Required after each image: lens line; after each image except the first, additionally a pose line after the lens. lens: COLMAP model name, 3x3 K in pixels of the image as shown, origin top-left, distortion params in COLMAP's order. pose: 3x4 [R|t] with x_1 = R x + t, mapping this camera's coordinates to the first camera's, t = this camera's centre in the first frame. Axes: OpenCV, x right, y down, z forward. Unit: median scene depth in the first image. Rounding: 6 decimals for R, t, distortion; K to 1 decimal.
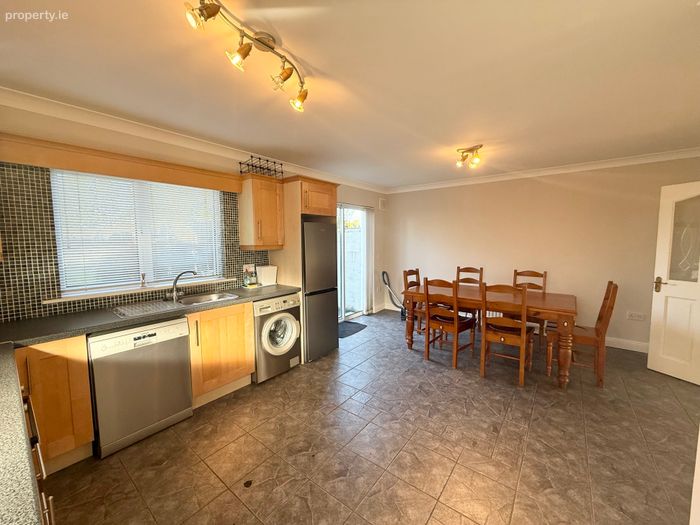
lens RADIAL K [[279.0, 0, 346.5], [0, 279.0, 263.3], [0, 0, 1]] dist [0.001036, 0.000176]
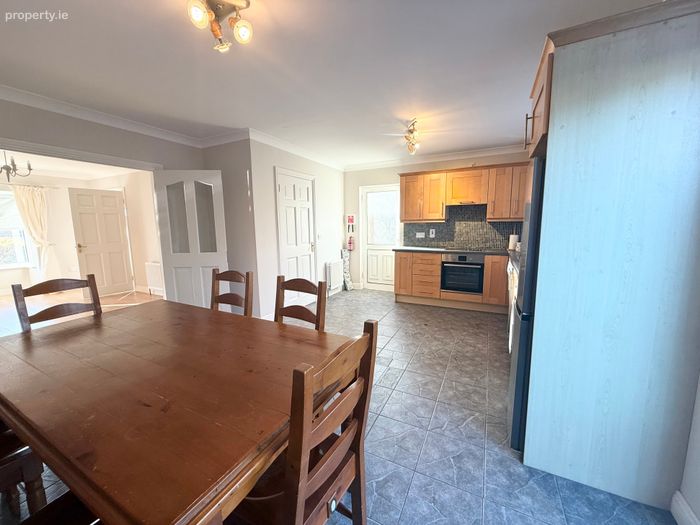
lens RADIAL K [[279.0, 0, 348.3], [0, 279.0, 262.1], [0, 0, 1]] dist [0.001036, 0.000176]
pose [[-0.981526, 0.048585, -0.185057, 0.401388], [0.007560, 0.976314, 0.216225, -0.110672], [0.191179, 0.210831, -0.958645, 1.833559]]
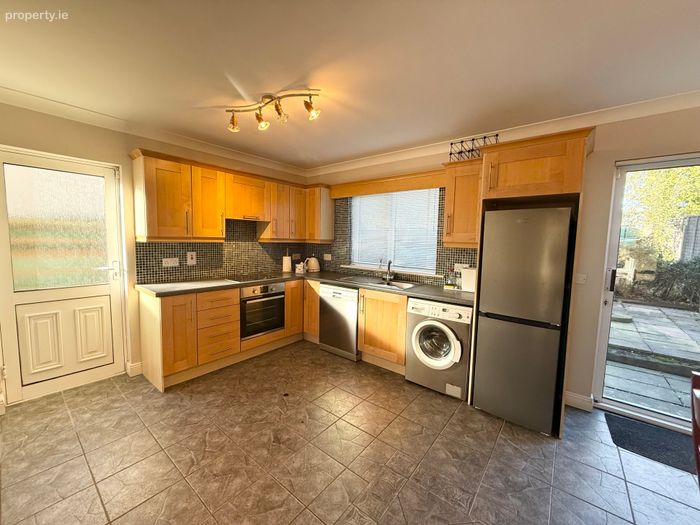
lens RADIAL K [[279.0, 0, 347.9], [0, 279.0, 262.6], [0, 0, 1]] dist [0.001036, 0.000176]
pose [[-0.012165, 0.095771, -0.995329, 0.678588], [-0.104695, 0.989810, 0.096520, -0.060265], [0.994430, 0.105380, -0.002014, 0.798695]]
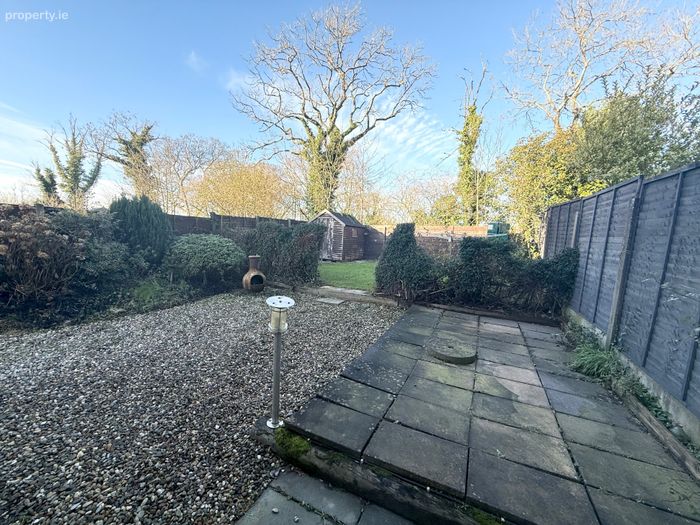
lens RADIAL K [[279.0, 0, 347.6], [0, 279.0, 262.3], [0, 0, 1]] dist [0.001036, 0.000176]
pose [[0.224542, 0.098333, -0.969490, -0.261892], [-0.115856, 0.990533, 0.073634, -0.117037], [0.967553, 0.095787, 0.233808, 1.981385]]
